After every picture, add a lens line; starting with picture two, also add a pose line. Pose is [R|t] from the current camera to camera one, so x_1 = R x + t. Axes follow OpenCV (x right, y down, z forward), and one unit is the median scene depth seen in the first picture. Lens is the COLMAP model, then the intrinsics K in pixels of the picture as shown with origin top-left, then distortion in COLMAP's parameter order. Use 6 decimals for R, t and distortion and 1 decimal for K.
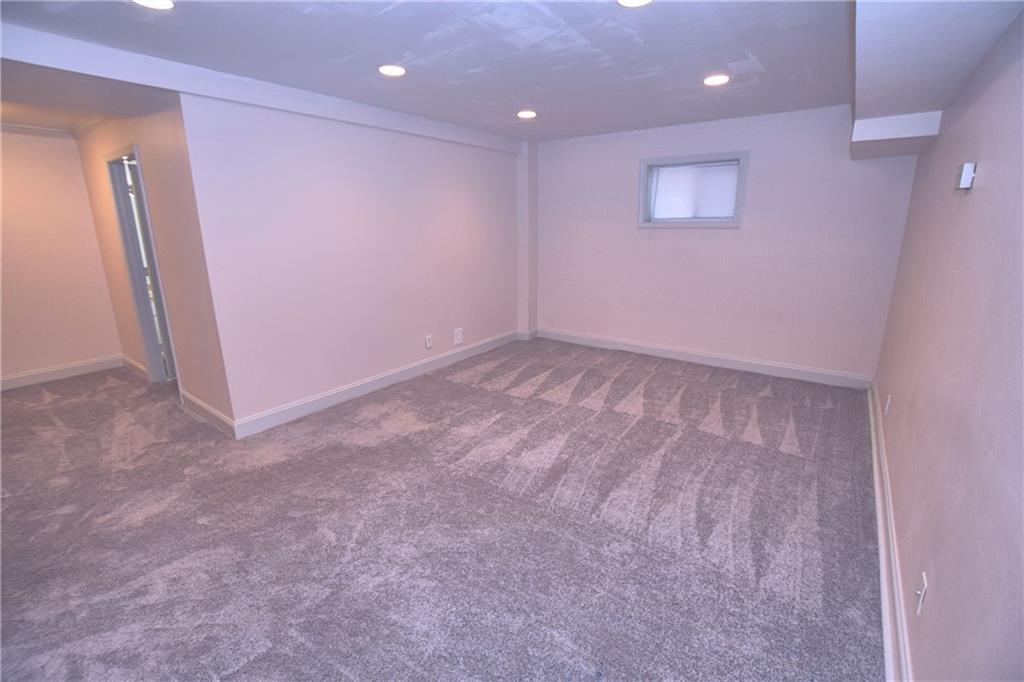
lens RADIAL K [[460.8, 0, 522.4], [0, 460.8, 336.3], [0, 0, 1]] dist [0.000268, 0.000230]
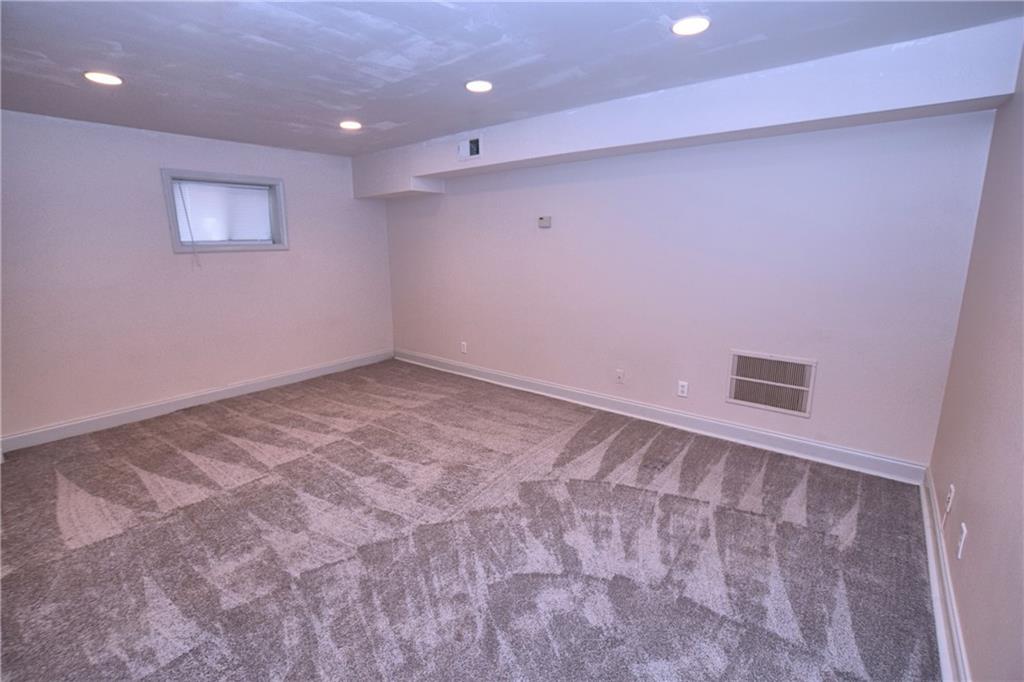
lens RADIAL K [[460.8, 0, 522.4], [0, 460.8, 336.3], [0, 0, 1]] dist [0.000268, 0.000230]
pose [[0.049645, -0.195845, 0.979377, -0.644181], [0.249743, 0.951870, 0.177685, -0.106227], [-0.967039, 0.235772, 0.096166, 0.452368]]
